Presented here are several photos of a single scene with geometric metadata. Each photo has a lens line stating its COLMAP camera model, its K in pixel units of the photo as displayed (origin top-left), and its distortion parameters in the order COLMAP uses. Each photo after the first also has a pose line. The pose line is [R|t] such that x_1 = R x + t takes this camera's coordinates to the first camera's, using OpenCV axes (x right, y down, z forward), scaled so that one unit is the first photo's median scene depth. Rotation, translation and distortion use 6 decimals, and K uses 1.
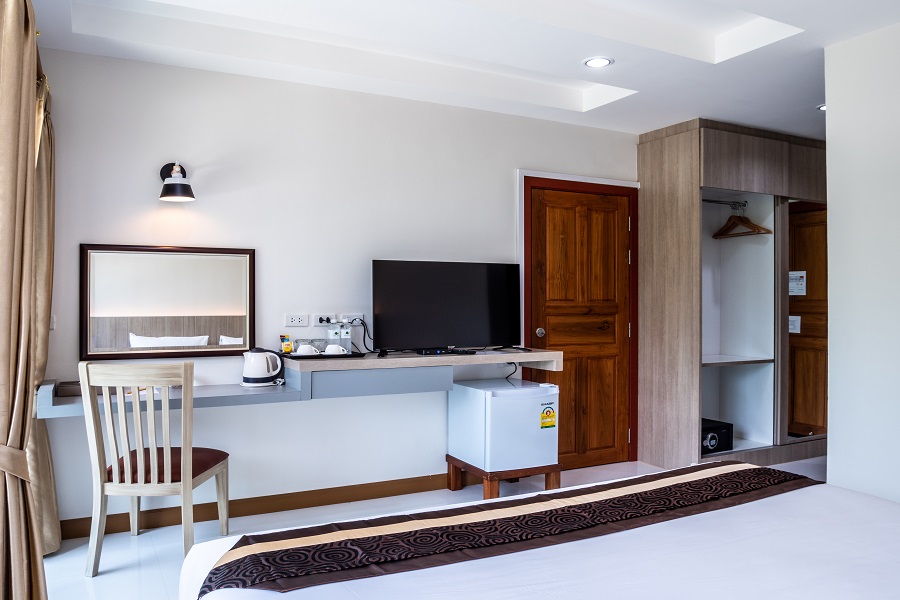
lens RADIAL K [[682.8, 0, 450.0], [0, 682.8, 300.0], [0, 0, 1]] dist [-0.007054, -0.006568]
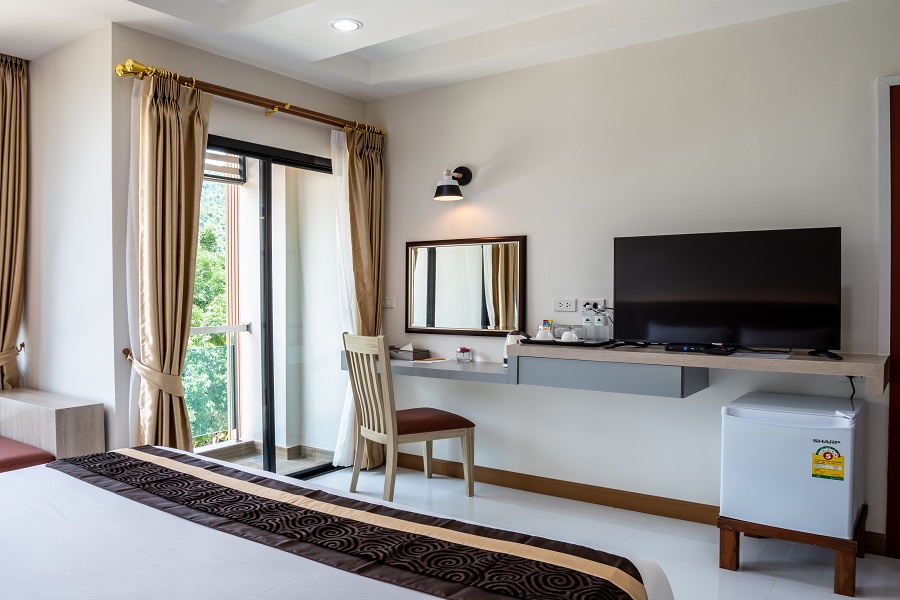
lens RADIAL K [[697.6, 0, 450.0], [0, 697.6, 300.0], [0, 0, 1]] dist [-0.038525, -0.000255]
pose [[0.450306, 0.011870, -0.892795, 0.593585], [0.006855, 0.999836, 0.016751, 0.004777], [0.892848, -0.013663, 0.450151, 0.410504]]
